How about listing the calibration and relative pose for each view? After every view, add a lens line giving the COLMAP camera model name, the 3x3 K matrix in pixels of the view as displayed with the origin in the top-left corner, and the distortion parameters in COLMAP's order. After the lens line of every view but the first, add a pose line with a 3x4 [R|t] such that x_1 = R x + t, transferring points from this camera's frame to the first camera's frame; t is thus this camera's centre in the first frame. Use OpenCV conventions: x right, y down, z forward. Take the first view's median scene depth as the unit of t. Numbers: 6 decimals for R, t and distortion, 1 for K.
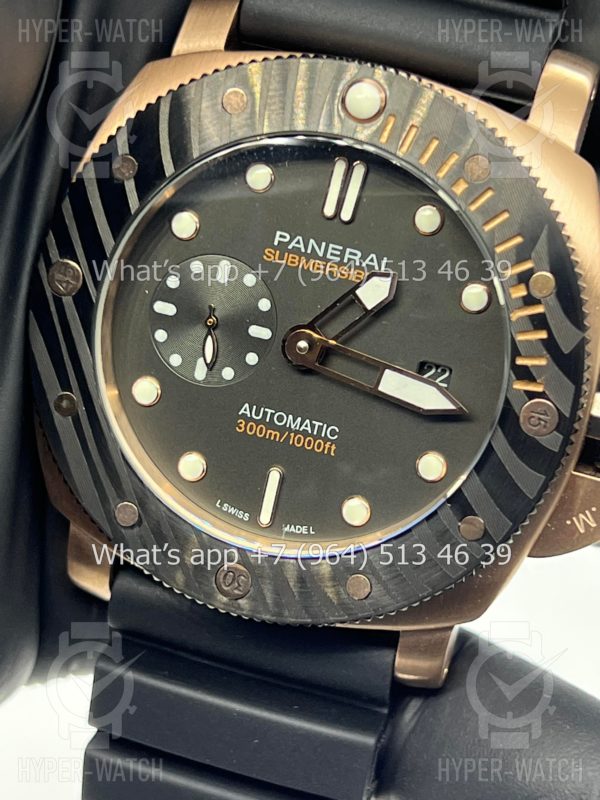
lens RADIAL K [[1842.3, 0, 300.0], [0, 1842.3, 400.0], [0, 0, 1]] dist [0.255605, 0.182855]
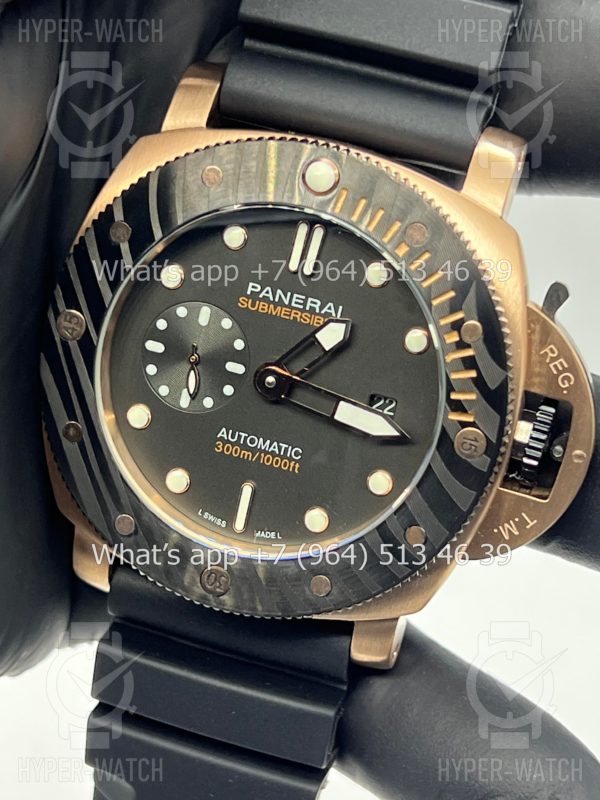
lens RADIAL K [[1842.3, 0, 300.0], [0, 1842.3, 400.0], [0, 0, 1]] dist [0.255605, 0.182855]
pose [[0.999927, 0.003740, -0.011452, 0.033396], [-0.003481, 0.999741, 0.022483, -0.043127], [0.011533, -0.022442, 0.999682, -0.177352]]
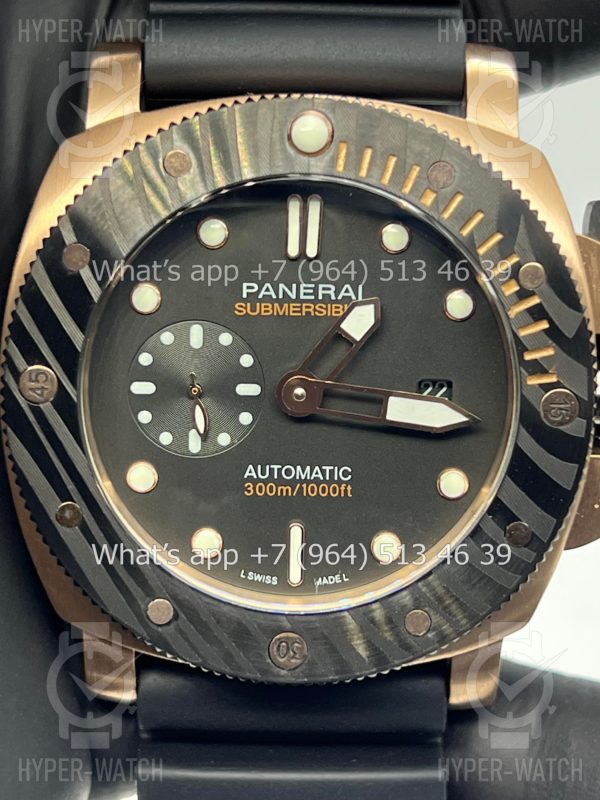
lens RADIAL K [[1842.3, 0, 300.0], [0, 1842.3, 400.0], [0, 0, 1]] dist [0.255605, 0.182855]
pose [[0.959155, -0.228119, 0.167284, -0.158657], [0.230394, 0.973079, 0.005945, -0.031186], [-0.164136, 0.032839, 0.985891, 0.050160]]
